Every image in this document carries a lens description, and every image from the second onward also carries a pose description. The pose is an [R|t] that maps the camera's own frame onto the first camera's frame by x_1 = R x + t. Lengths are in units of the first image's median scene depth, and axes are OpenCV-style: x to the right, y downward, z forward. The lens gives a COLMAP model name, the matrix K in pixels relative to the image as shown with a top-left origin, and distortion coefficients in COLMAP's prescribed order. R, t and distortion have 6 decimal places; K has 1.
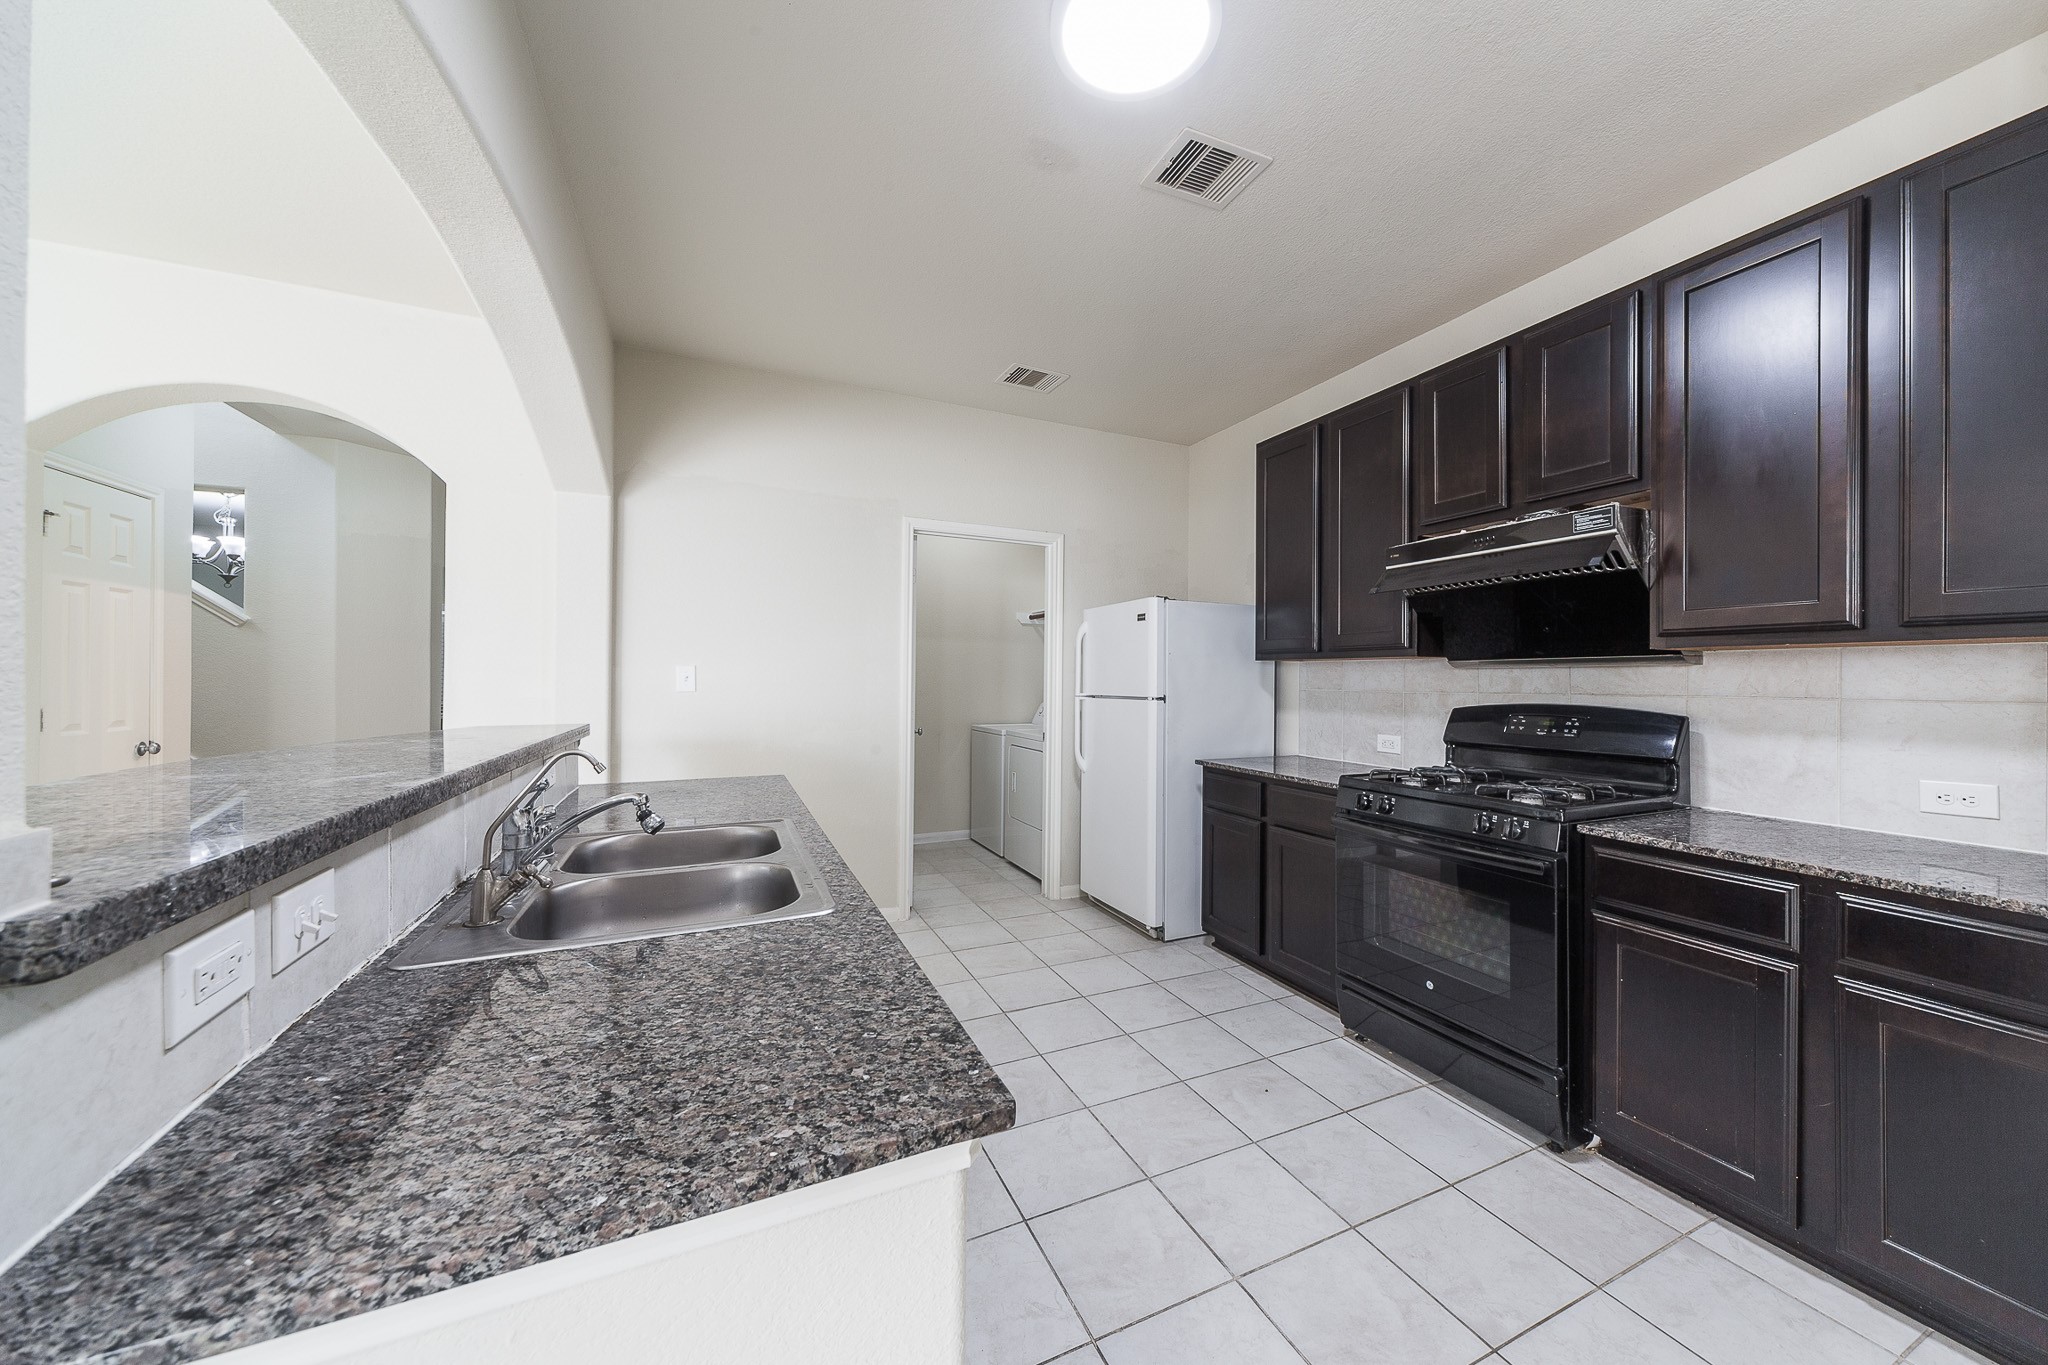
lens RADIAL K [[737.3, 0, 1057.2], [0, 737.3, 672.1], [0, 0, 1]] dist [0.000628, 0.000034]
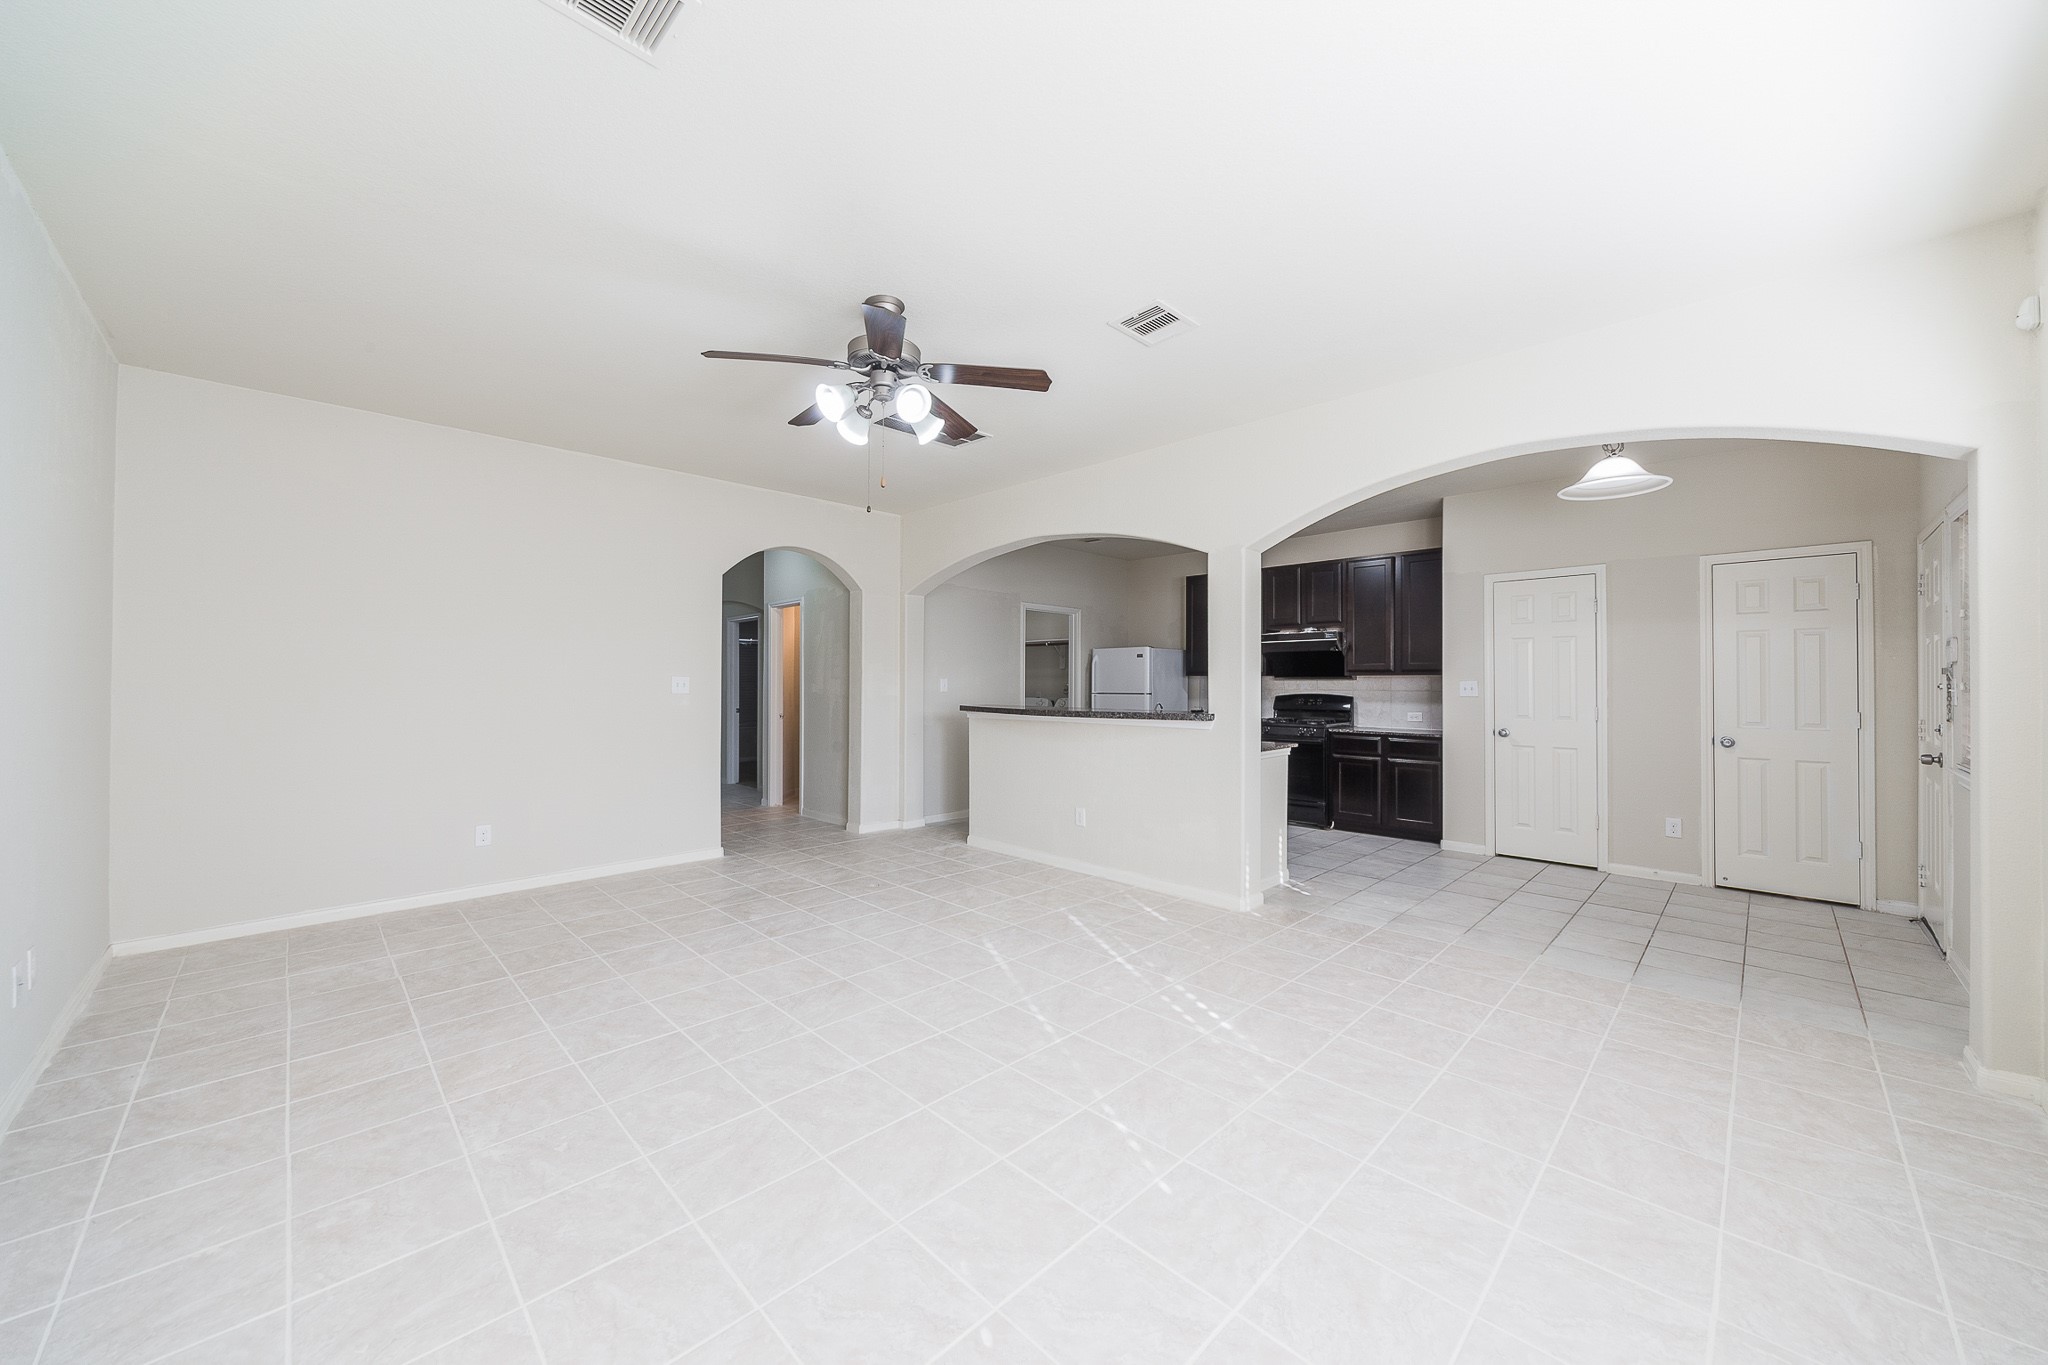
lens RADIAL K [[737.8, 0, 1024.0], [0, 737.8, 682.5], [0, 0, 1]] dist [0.000184, 0.000021]
pose [[0.942206, -0.001049, 0.335032, -1.165744], [-0.001879, 0.999963, 0.008415, -0.018330], [-0.335028, -0.008558, 0.942169, -1.144151]]
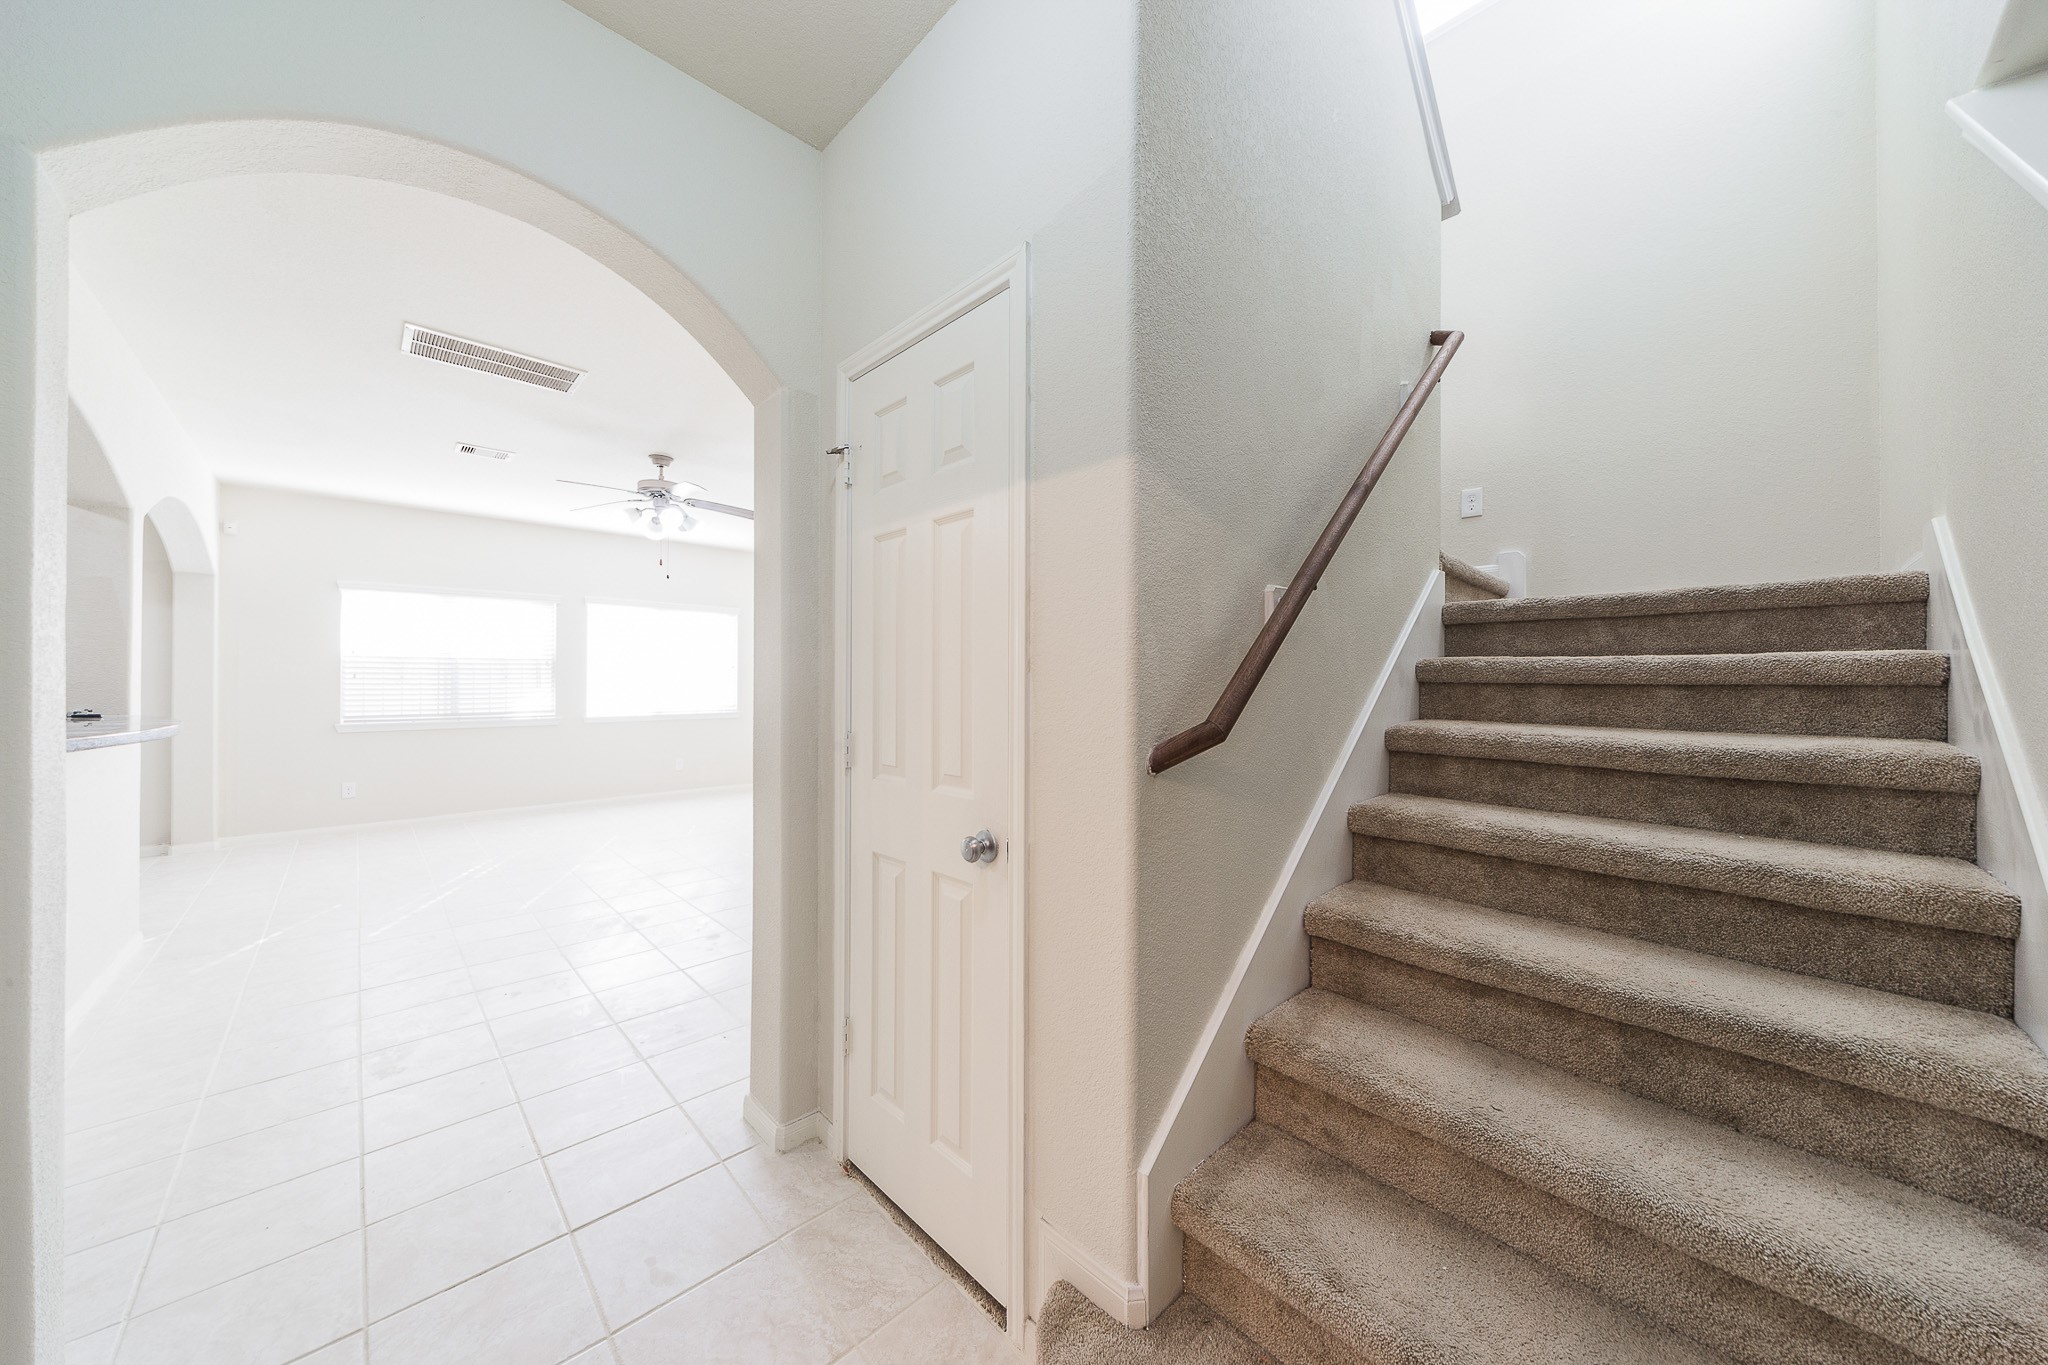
lens RADIAL K [[700.0, 0, 1019.9], [0, 700.0, 679.0], [0, 0, 1]] dist [-0.000183, -0.000040]
pose [[-0.950463, -0.006491, -0.310771, -1.299179], [-0.003779, 0.999949, -0.009326, 0.002582], [0.310816, -0.007690, -0.950439, 1.666643]]
